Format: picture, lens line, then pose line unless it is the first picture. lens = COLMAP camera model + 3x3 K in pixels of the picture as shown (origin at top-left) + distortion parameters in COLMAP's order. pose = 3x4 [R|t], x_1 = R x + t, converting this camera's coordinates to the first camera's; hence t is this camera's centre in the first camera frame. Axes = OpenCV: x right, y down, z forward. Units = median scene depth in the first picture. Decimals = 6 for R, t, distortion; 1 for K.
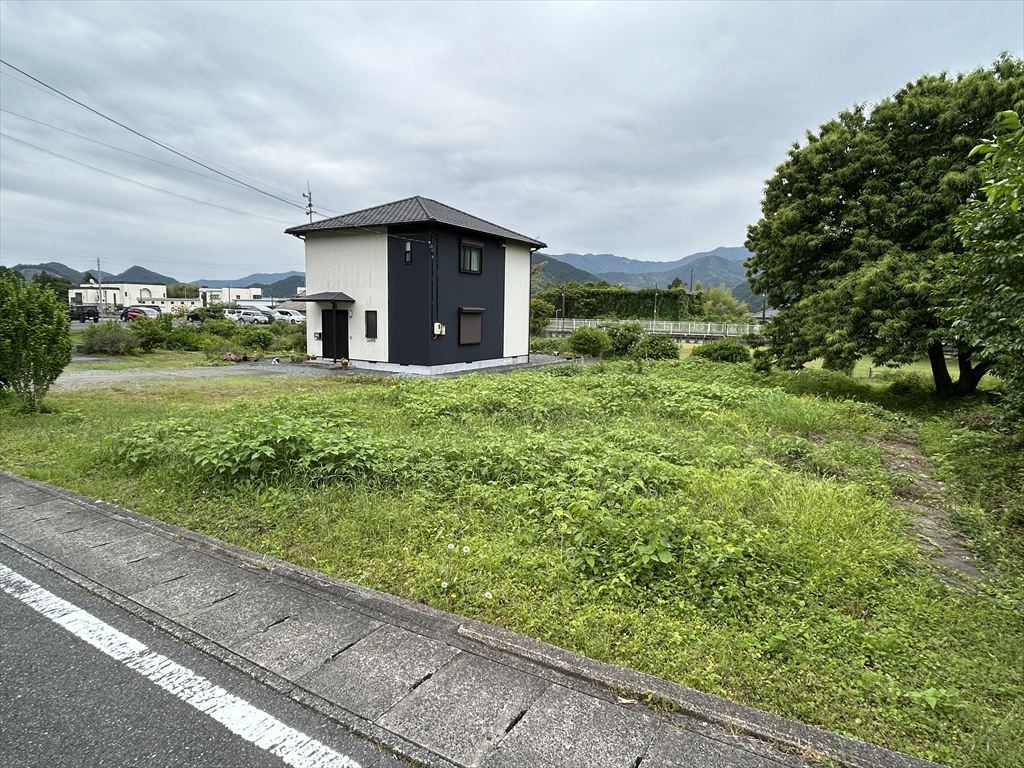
lens RADIAL K [[590.7, 0, 514.5], [0, 590.7, 378.7], [0, 0, 1]] dist [0.001626, 0.001630]
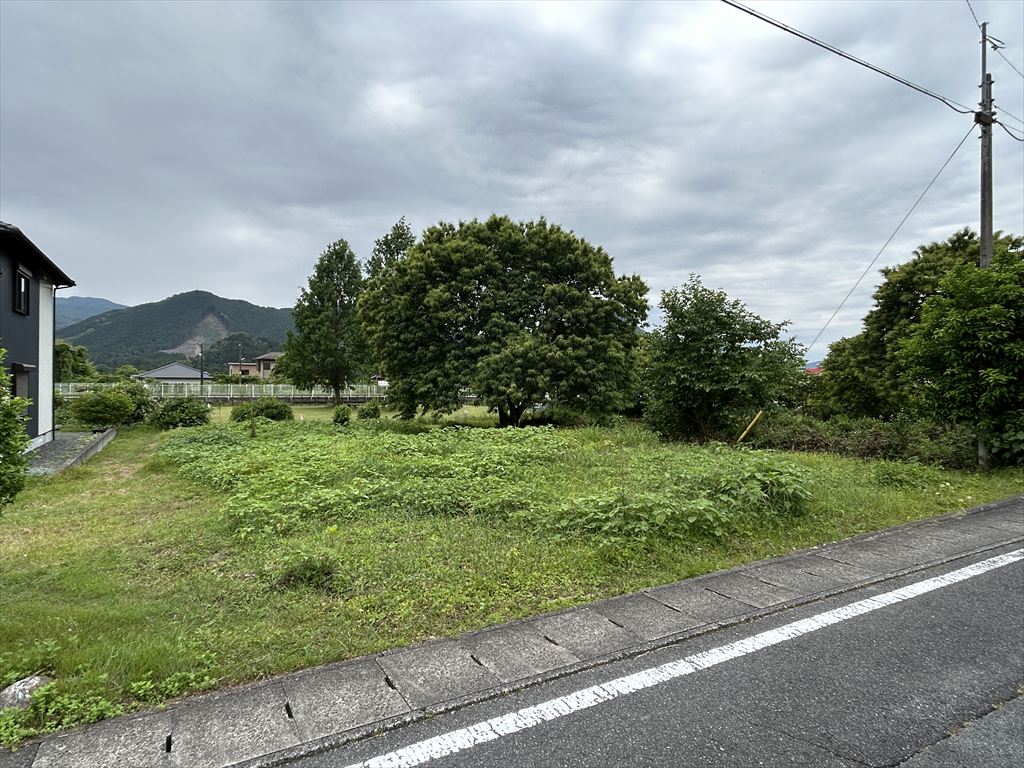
lens RADIAL K [[588.1, 0, 513.0], [0, 588.1, 378.1], [0, 0, 1]] dist [-0.004032, 0.003236]
pose [[0.483136, -0.009645, 0.875492, -0.390722], [0.098224, 0.994224, -0.043252, -0.021122], [-0.870018, 0.106891, 0.481293, 0.193388]]
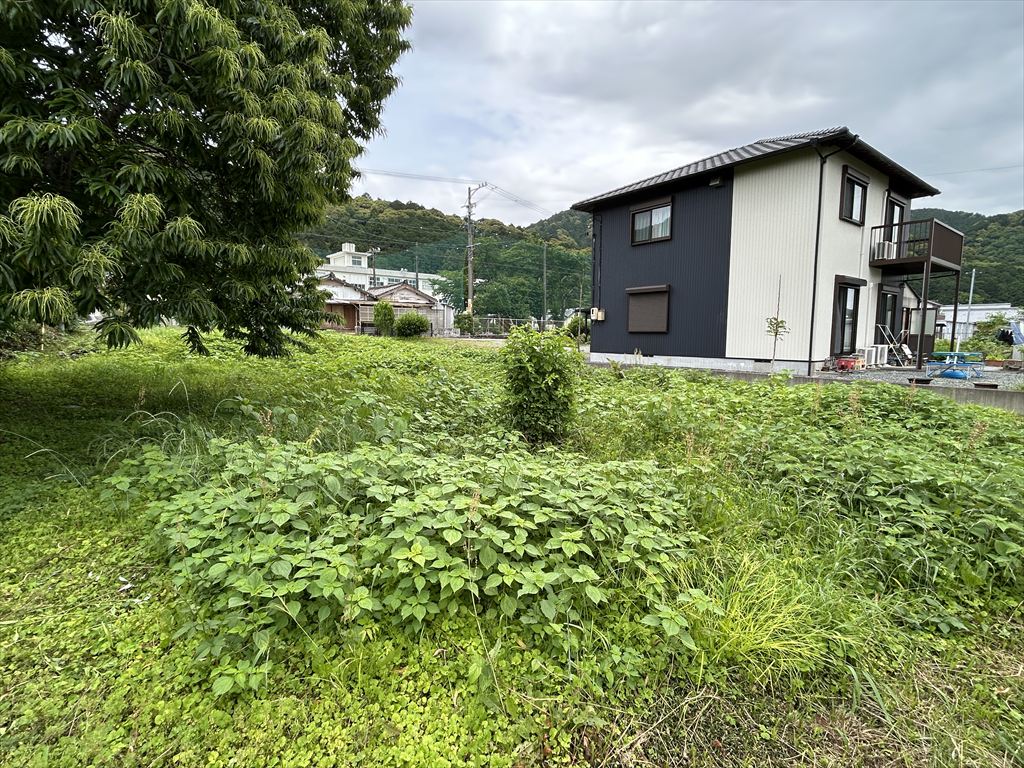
lens RADIAL K [[479.9, 0, 512.0], [0, 479.9, 384.0], [0, 0, 1]] dist [0.033537, 0.000025]
pose [[-0.366315, 0.086282, -0.926482, 0.611566], [-0.112401, 0.984297, 0.136108, -0.058665], [0.923677, 0.153996, -0.350864, 1.077464]]
